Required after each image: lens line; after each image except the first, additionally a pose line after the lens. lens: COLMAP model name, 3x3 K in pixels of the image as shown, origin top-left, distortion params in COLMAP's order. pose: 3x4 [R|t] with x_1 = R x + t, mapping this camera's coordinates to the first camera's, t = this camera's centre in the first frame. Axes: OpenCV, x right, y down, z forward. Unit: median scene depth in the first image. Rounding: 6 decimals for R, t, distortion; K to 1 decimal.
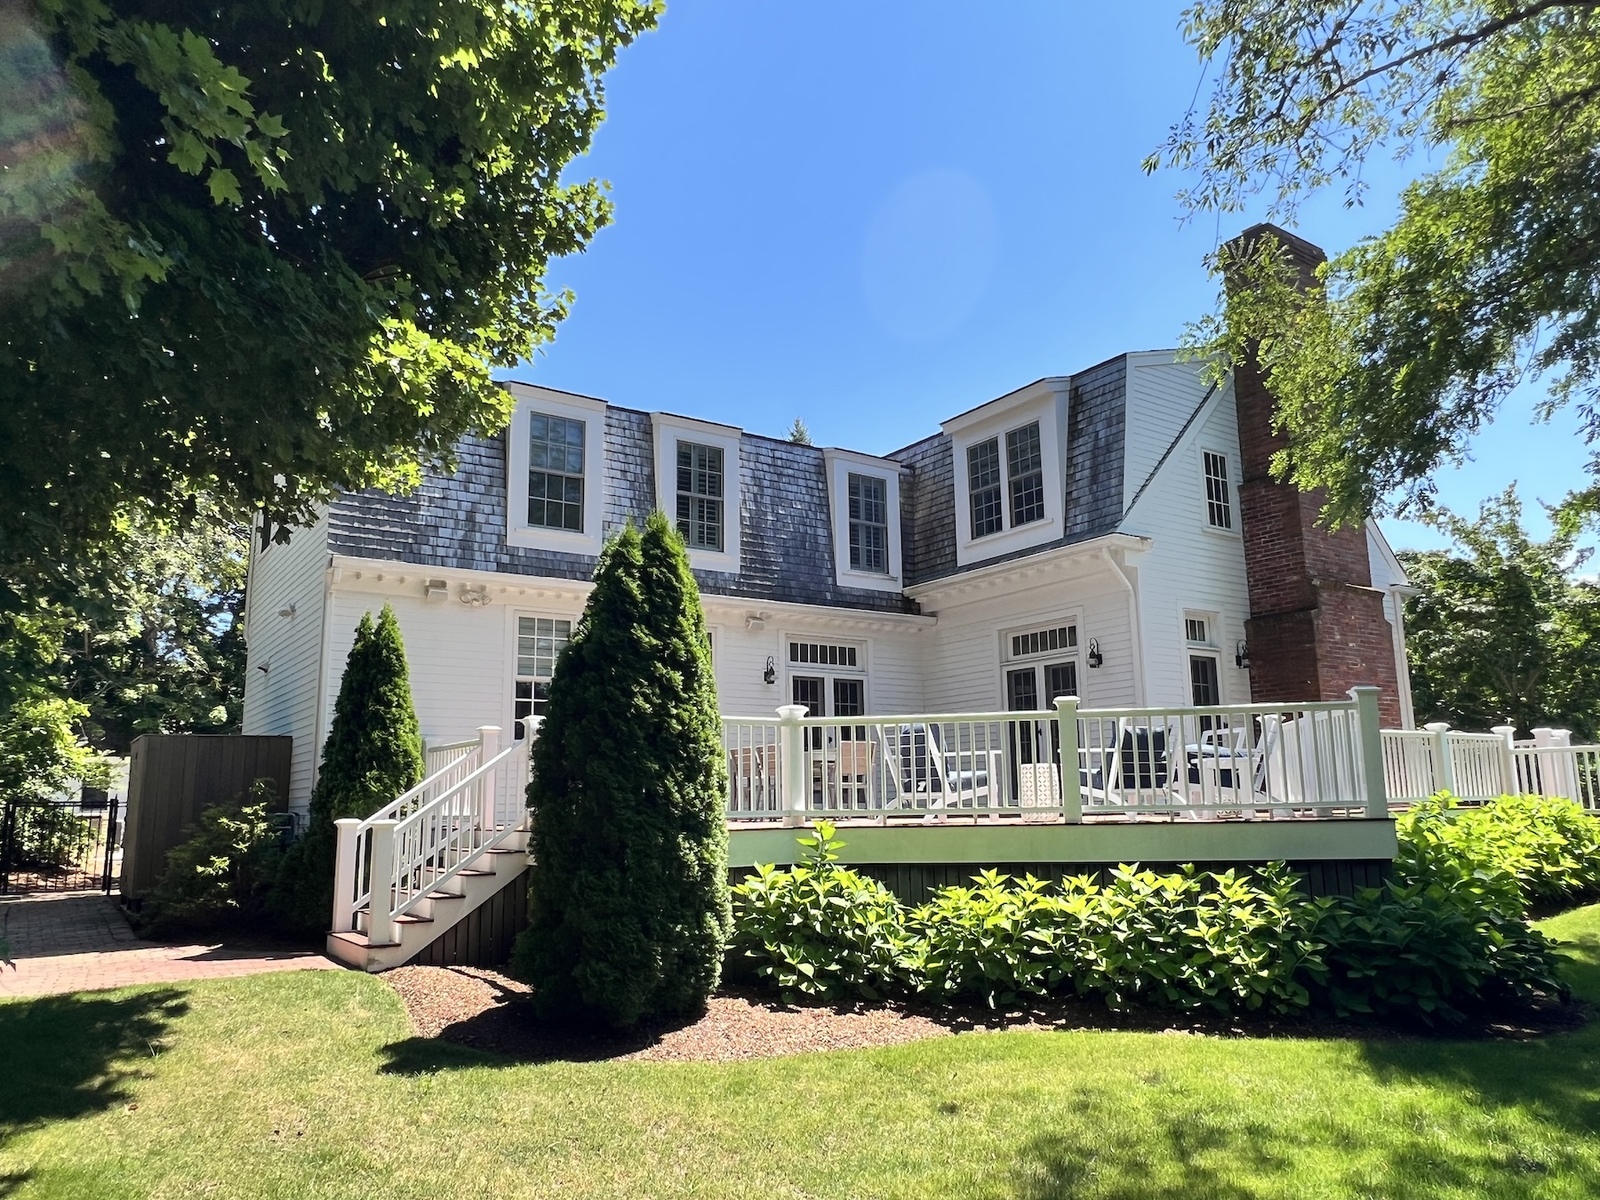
lens RADIAL K [[1082.3, 0, 795.9], [0, 1082.3, 607.7], [0, 0, 1]] dist [-0.000971, -0.003493]
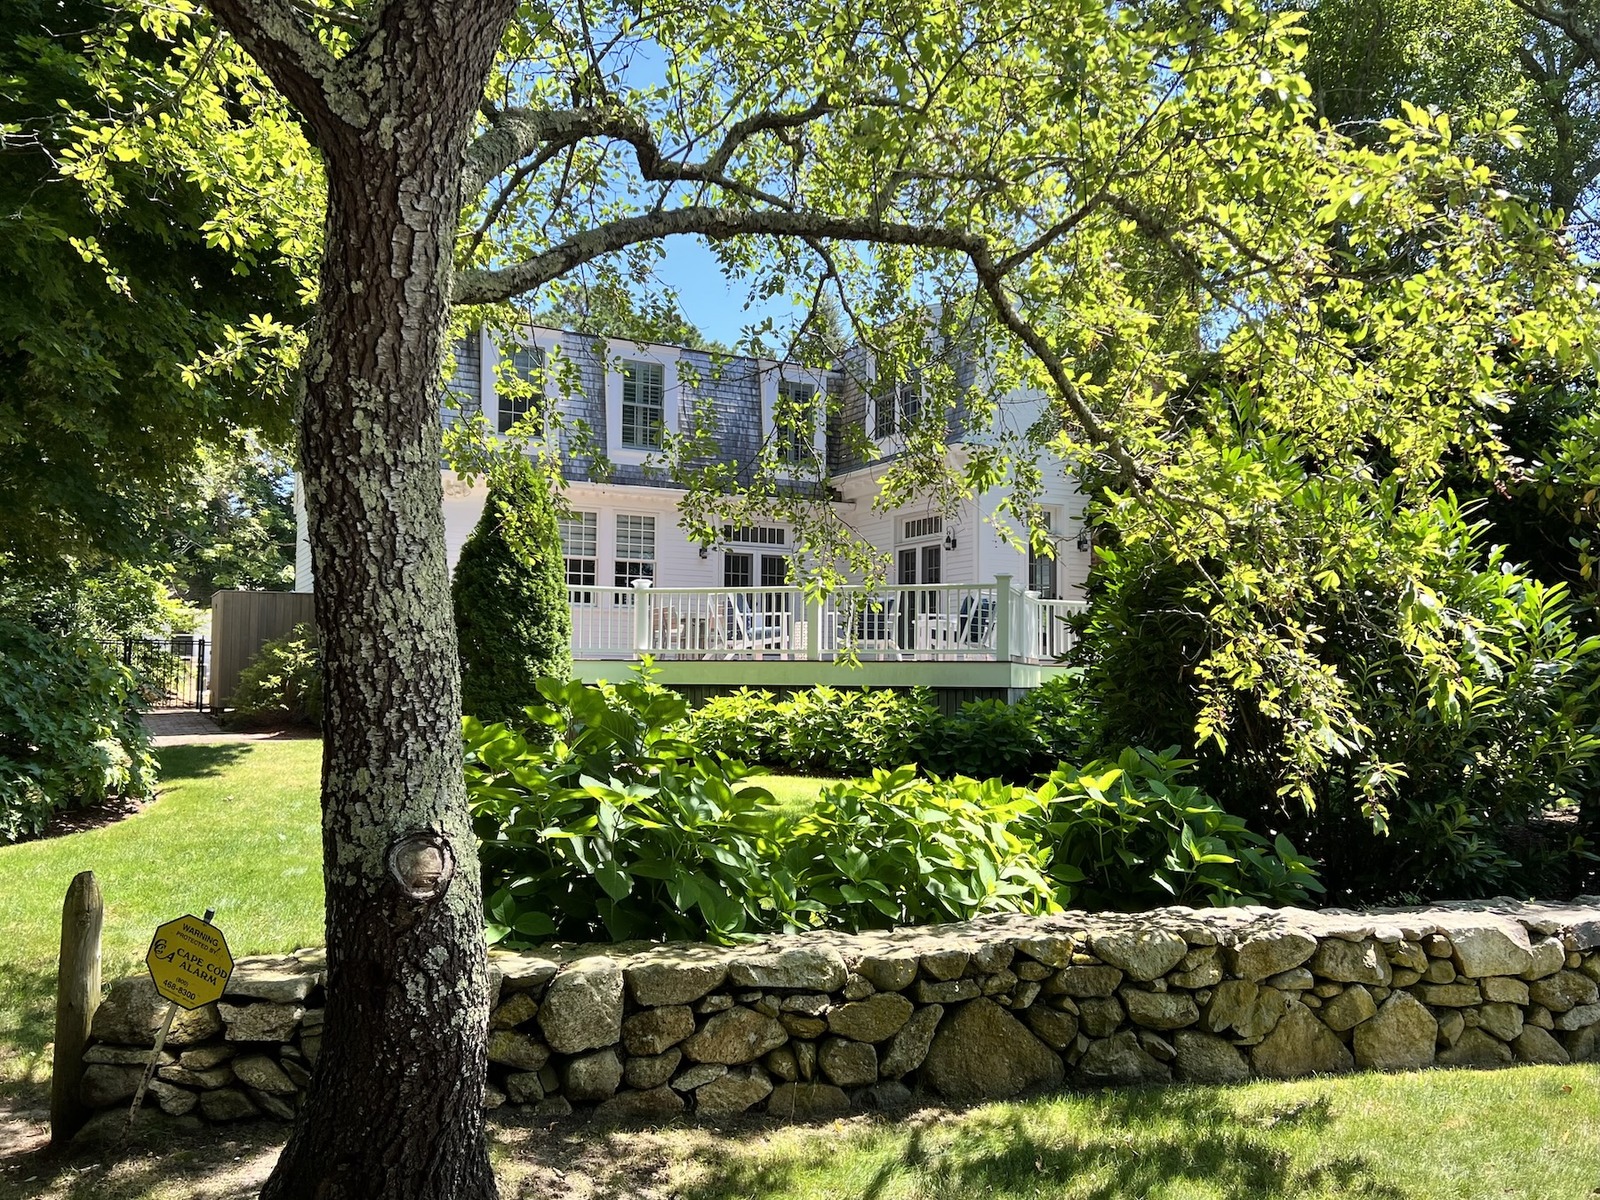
lens RADIAL K [[1219.4, 0, 806.0], [0, 1219.4, 613.7], [0, 0, 1]] dist [0.048090, -0.056028]
pose [[0.995114, 0.018522, -0.096975, 0.249215], [-0.006069, 0.991863, 0.127168, -0.049475], [0.098541, -0.125958, 0.987129, -0.406397]]
